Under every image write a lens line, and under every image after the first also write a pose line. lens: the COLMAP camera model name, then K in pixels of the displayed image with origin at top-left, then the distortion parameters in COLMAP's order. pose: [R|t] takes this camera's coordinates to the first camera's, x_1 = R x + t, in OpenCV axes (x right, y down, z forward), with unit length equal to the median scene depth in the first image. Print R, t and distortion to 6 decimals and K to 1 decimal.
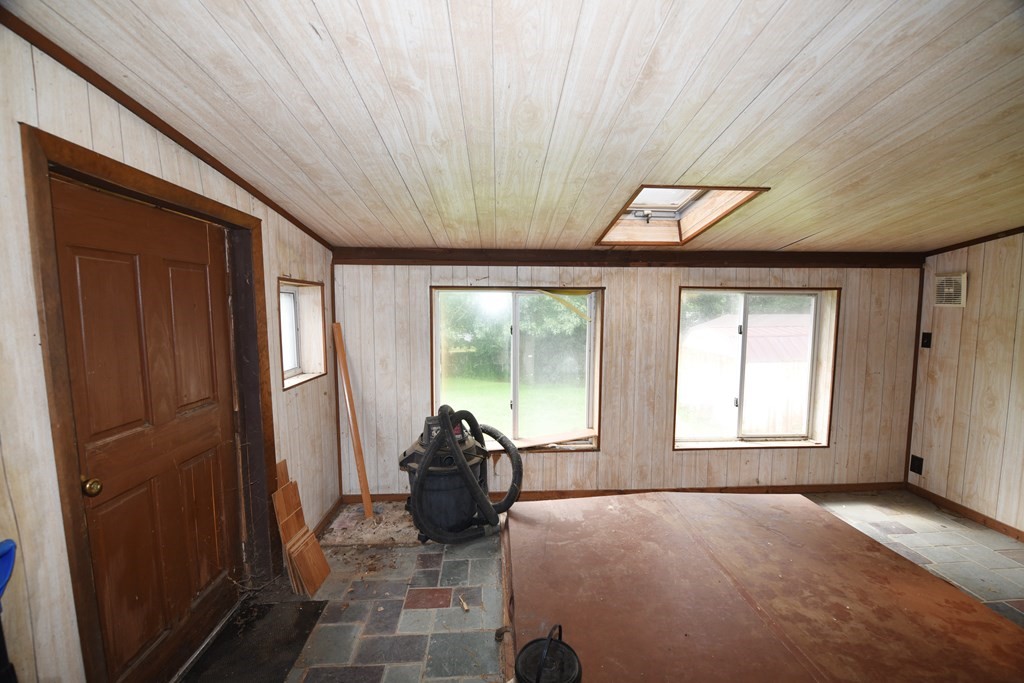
lens RADIAL K [[409.3, 0, 513.4], [0, 409.3, 344.7], [0, 0, 1]] dist [-0.012568, -0.002873]
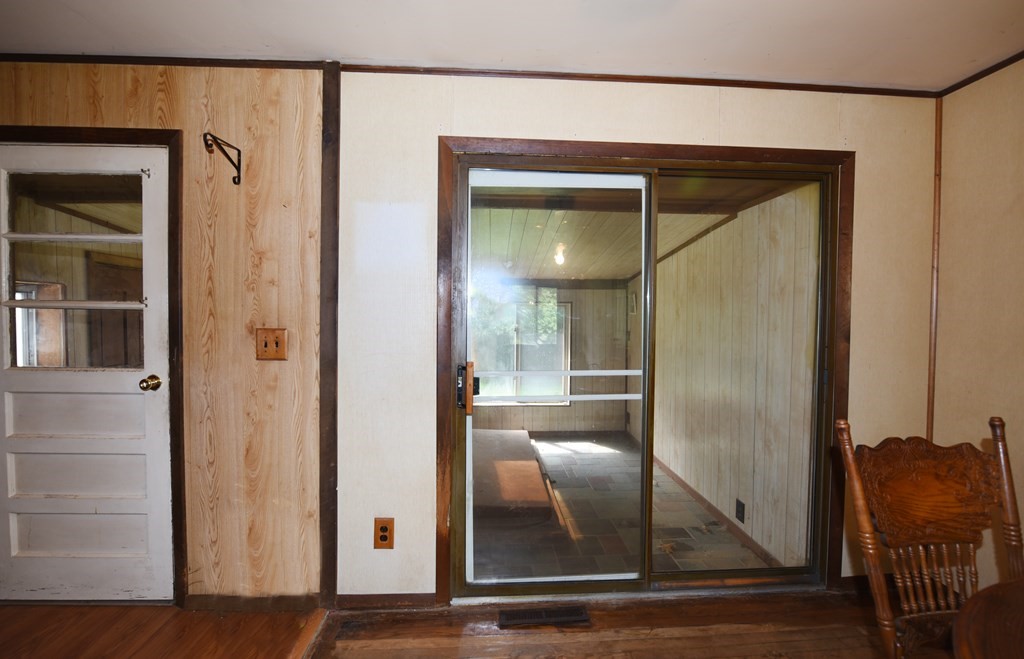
lens RADIAL K [[421.3, 0, 514.7], [0, 421.3, 320.3], [0, 0, 1]] dist [-0.015279, -0.000692]
pose [[0.999913, 0.005797, 0.011845, 0.639399], [-0.005018, 0.997888, -0.064758, 0.041707], [-0.012195, 0.064693, 0.997831, -0.699775]]
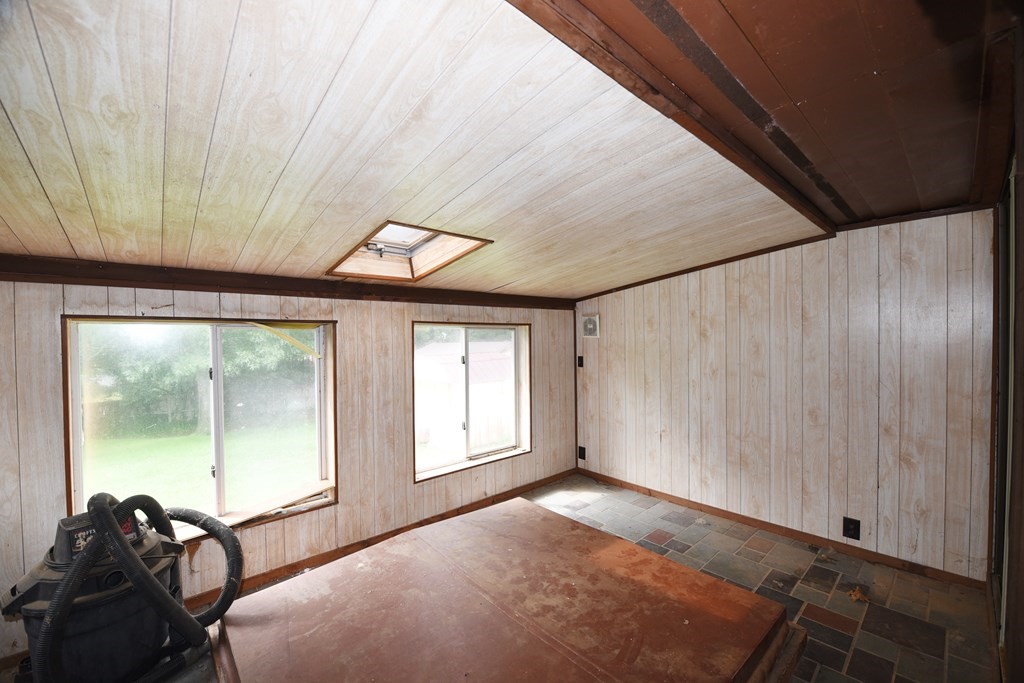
lens RADIAL K [[409.3, 0, 513.4], [0, 409.3, 344.7], [0, 0, 1]] dist [-0.012568, -0.002873]
pose [[0.775549, -0.020051, 0.630969, -0.051522], [0.064571, 0.996773, -0.047691, -0.019407], [-0.627977, 0.077729, 0.774341, 0.051671]]
